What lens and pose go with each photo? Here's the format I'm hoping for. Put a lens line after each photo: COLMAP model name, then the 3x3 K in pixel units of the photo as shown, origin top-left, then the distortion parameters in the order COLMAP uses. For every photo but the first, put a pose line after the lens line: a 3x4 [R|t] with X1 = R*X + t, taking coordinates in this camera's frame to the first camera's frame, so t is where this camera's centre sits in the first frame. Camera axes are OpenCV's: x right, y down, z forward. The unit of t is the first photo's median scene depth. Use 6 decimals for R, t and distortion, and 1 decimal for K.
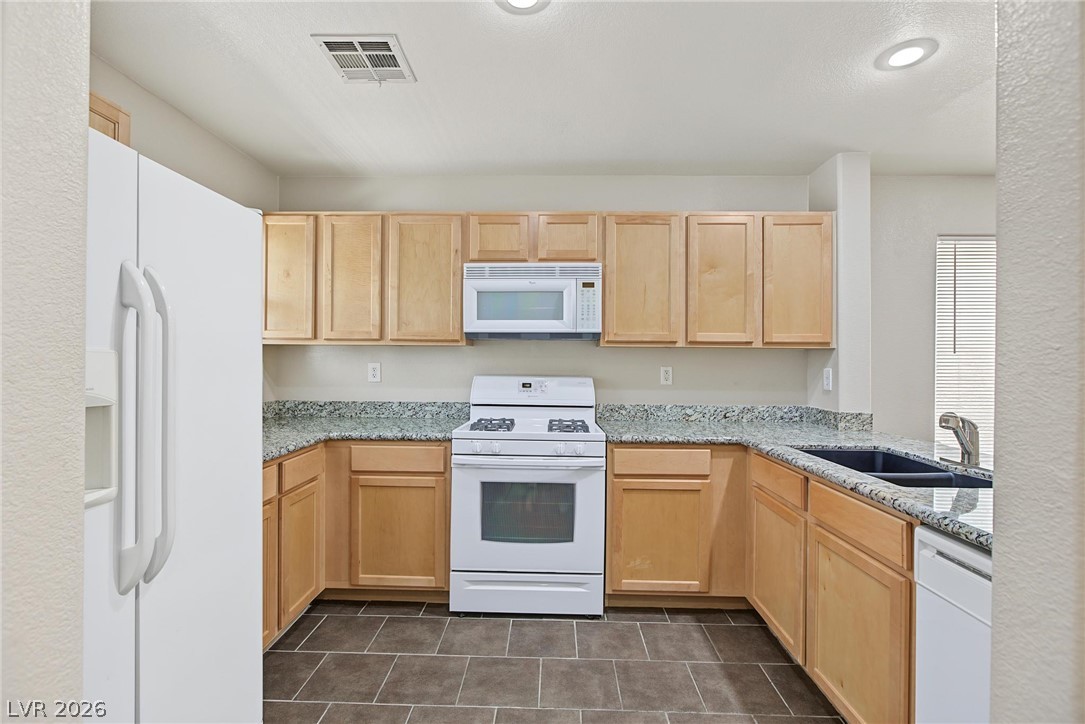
lens RADIAL K [[497.2, 0, 540.9], [0, 497.2, 359.7], [0, 0, 1]] dist [-0.007290, 0.000982]
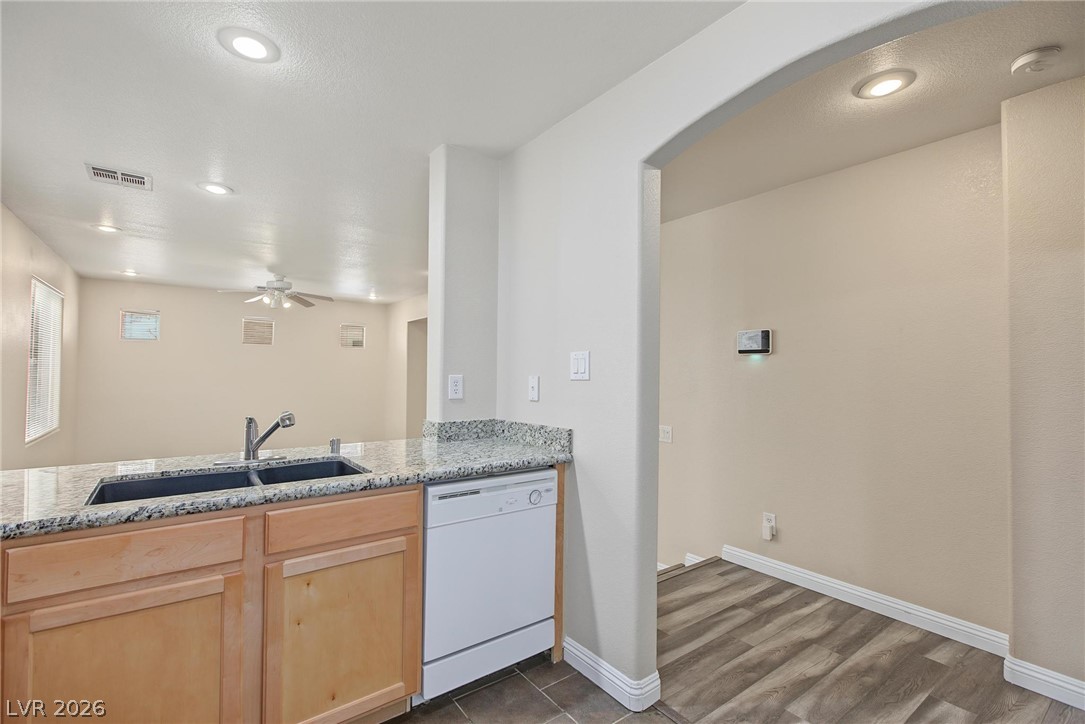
lens RADIAL K [[509.6, 0, 531.2], [0, 509.6, 359.6], [0, 0, 1]] dist [-0.006968, 0.002214]
pose [[-0.618091, 0.003870, 0.786097, -0.269040], [-0.014746, 0.999755, -0.016516, 0.000209], [-0.785968, -0.021801, -0.617882, 0.843713]]
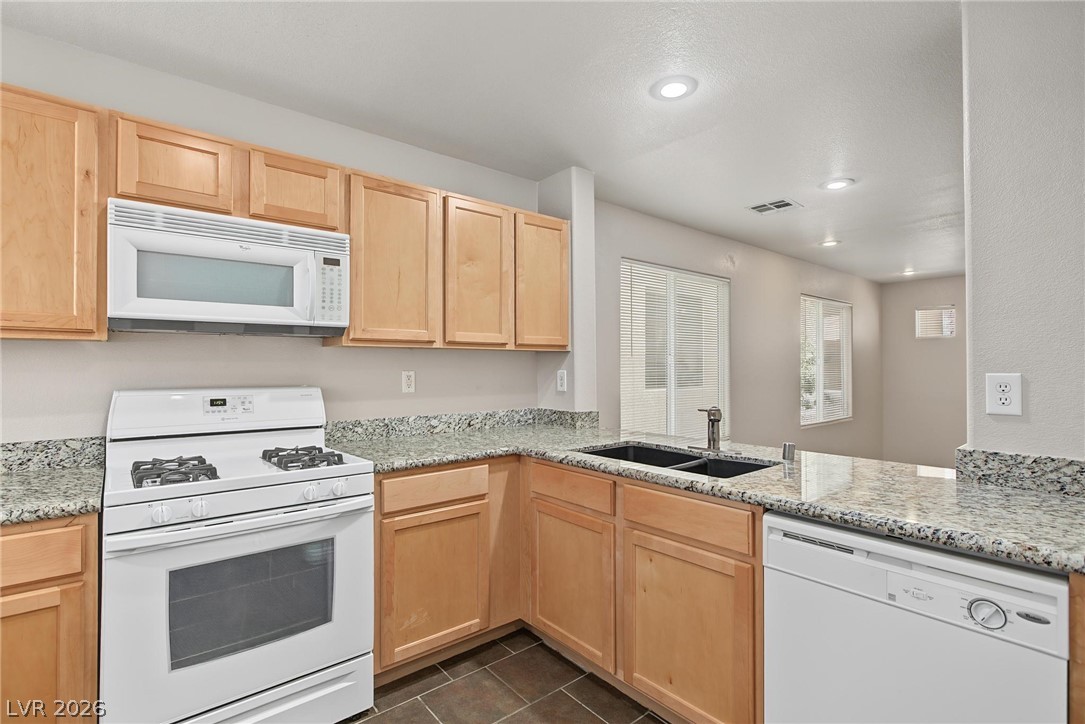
lens RADIAL K [[509.6, 0, 539.8], [0, 509.6, 360.8], [0, 0, 1]] dist [-0.006968, 0.002214]
pose [[0.754535, -0.002755, 0.656254, -0.174343], [0.005752, 0.999981, -0.002416, -0.000203], [-0.656234, 0.005598, 0.754536, 0.244336]]
